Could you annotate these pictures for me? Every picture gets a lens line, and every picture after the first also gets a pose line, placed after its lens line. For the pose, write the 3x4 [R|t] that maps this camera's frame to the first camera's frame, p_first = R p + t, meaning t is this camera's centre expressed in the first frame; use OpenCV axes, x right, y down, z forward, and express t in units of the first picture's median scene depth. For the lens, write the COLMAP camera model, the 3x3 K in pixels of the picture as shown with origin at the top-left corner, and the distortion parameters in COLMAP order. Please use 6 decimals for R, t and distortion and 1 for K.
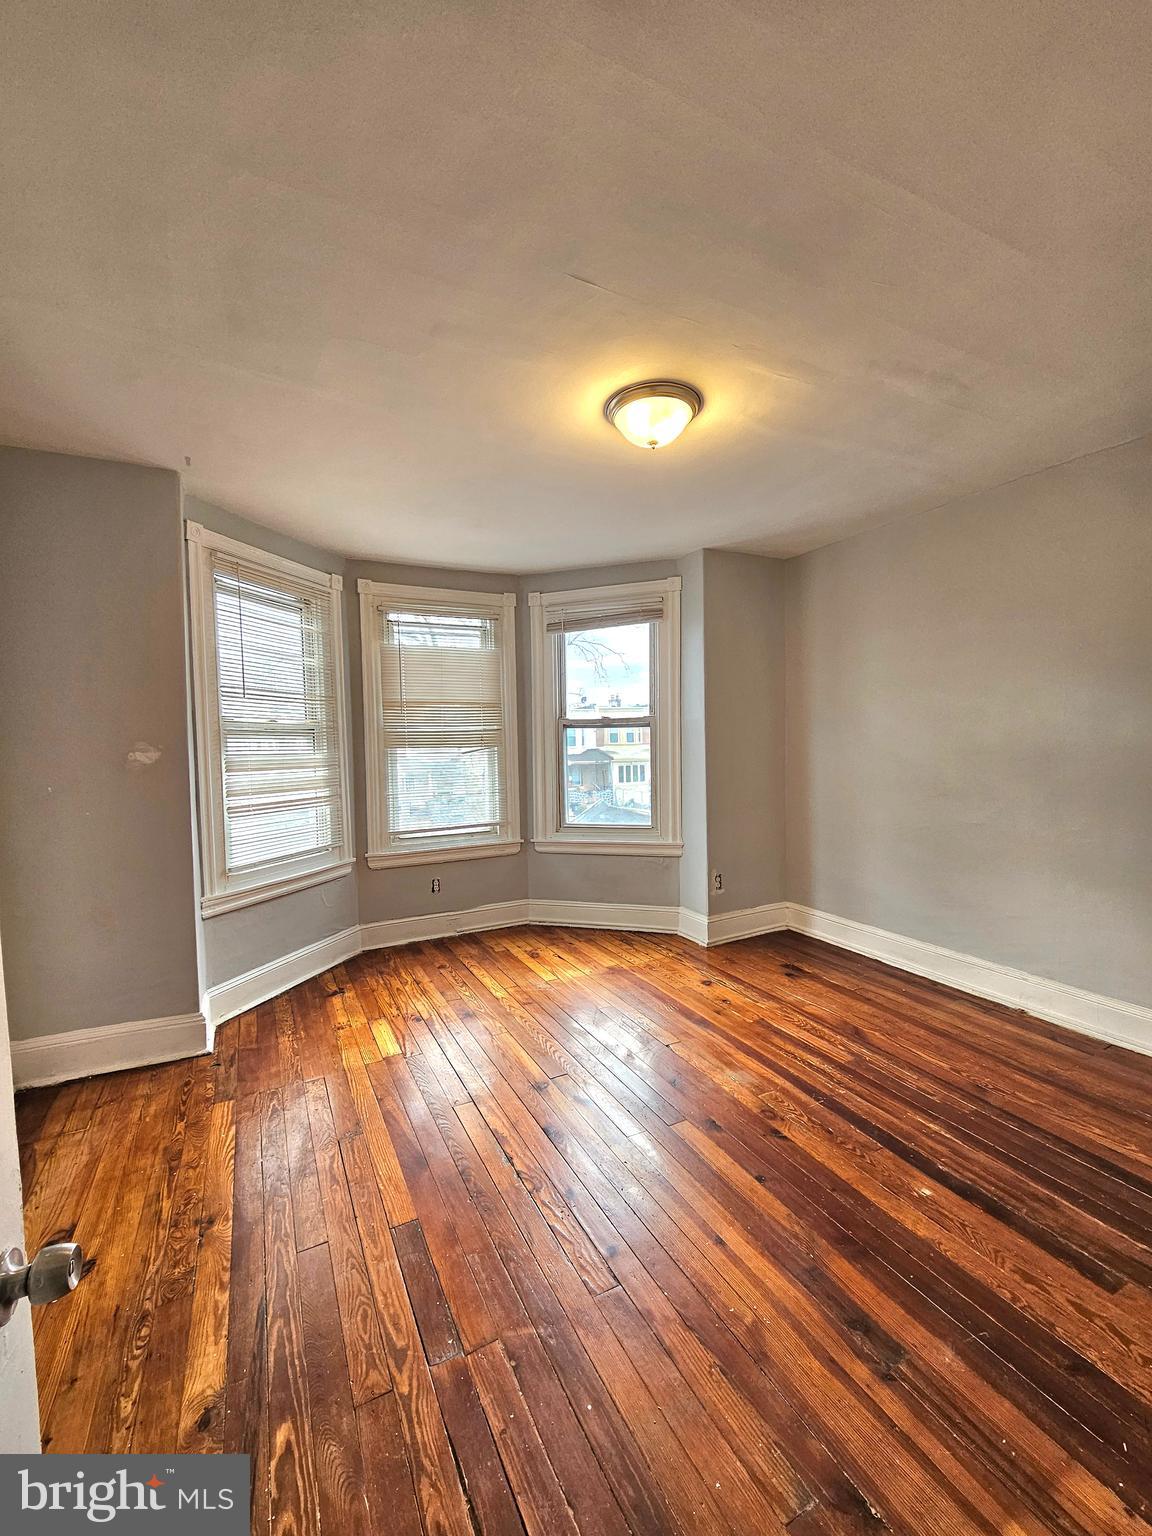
lens RADIAL K [[631.2, 0, 578.2], [0, 631.2, 768.1], [0, 0, 1]] dist [0.004448, 0.000262]
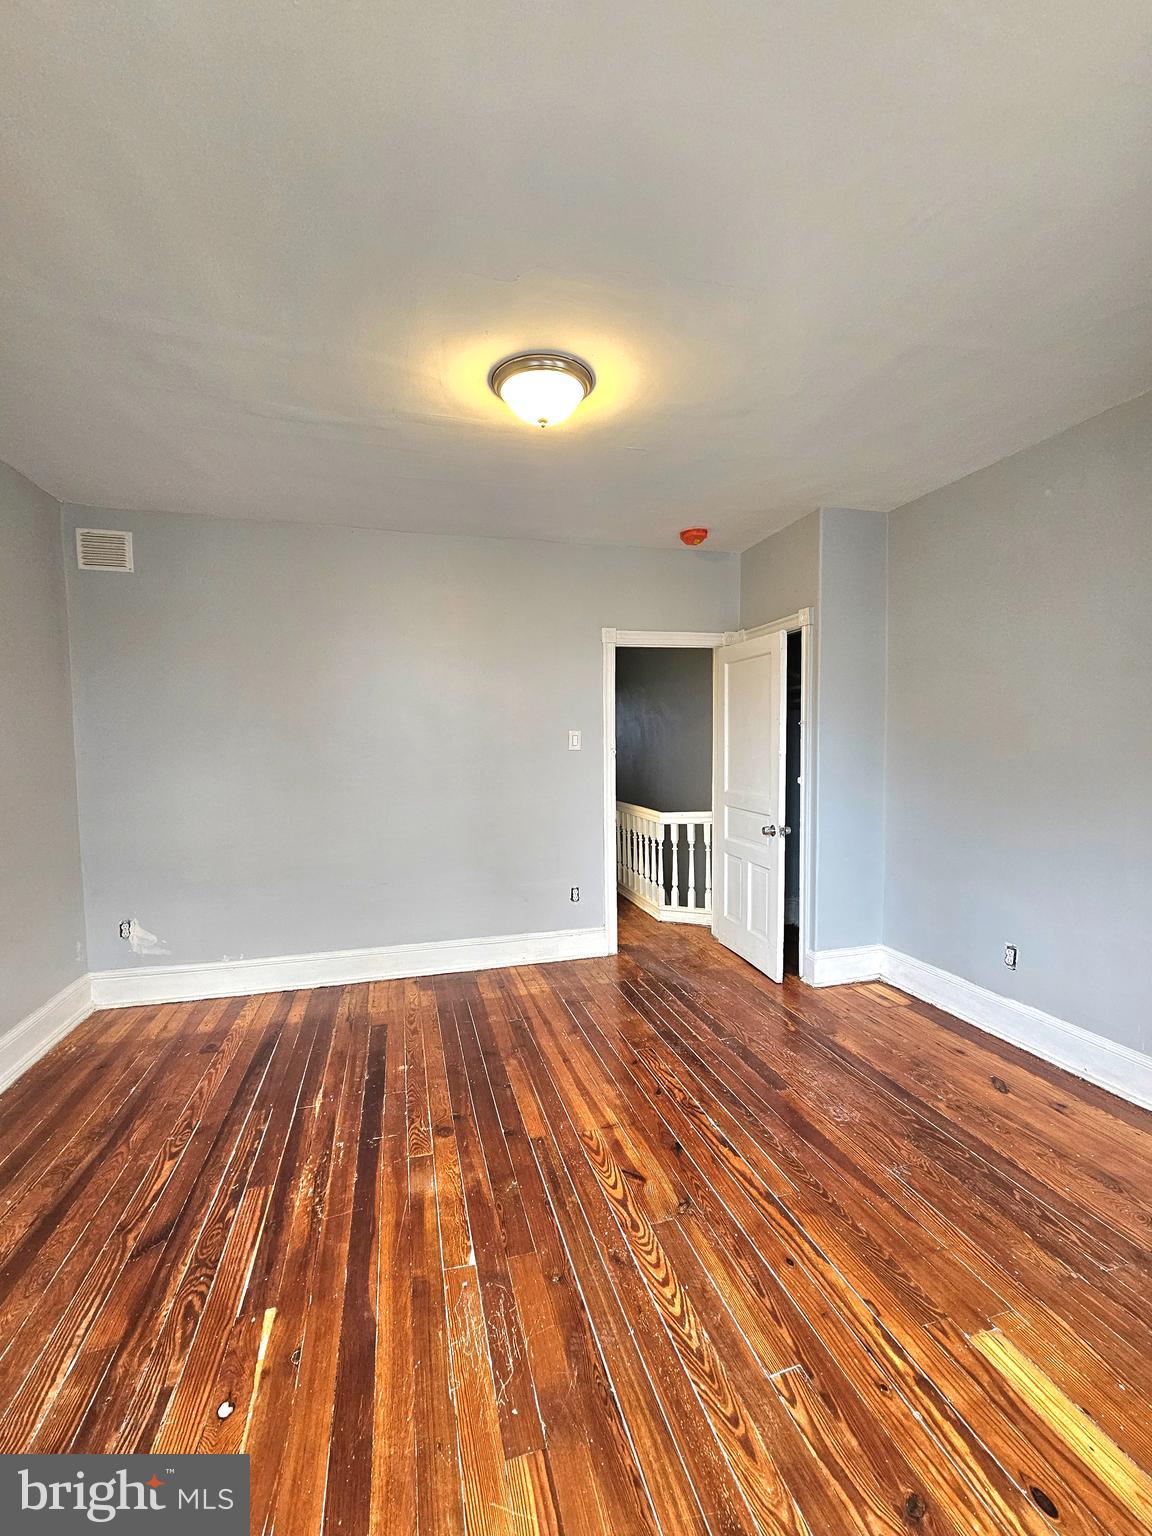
lens RADIAL K [[631.2, 0, 579.1], [0, 631.2, 768.2], [0, 0, 1]] dist [0.004448, 0.000262]
pose [[-0.979406, 0.022976, 0.200589, -0.096384], [0.043133, 0.994379, 0.096700, -0.079180], [-0.197239, 0.103361, -0.974891, 1.718792]]
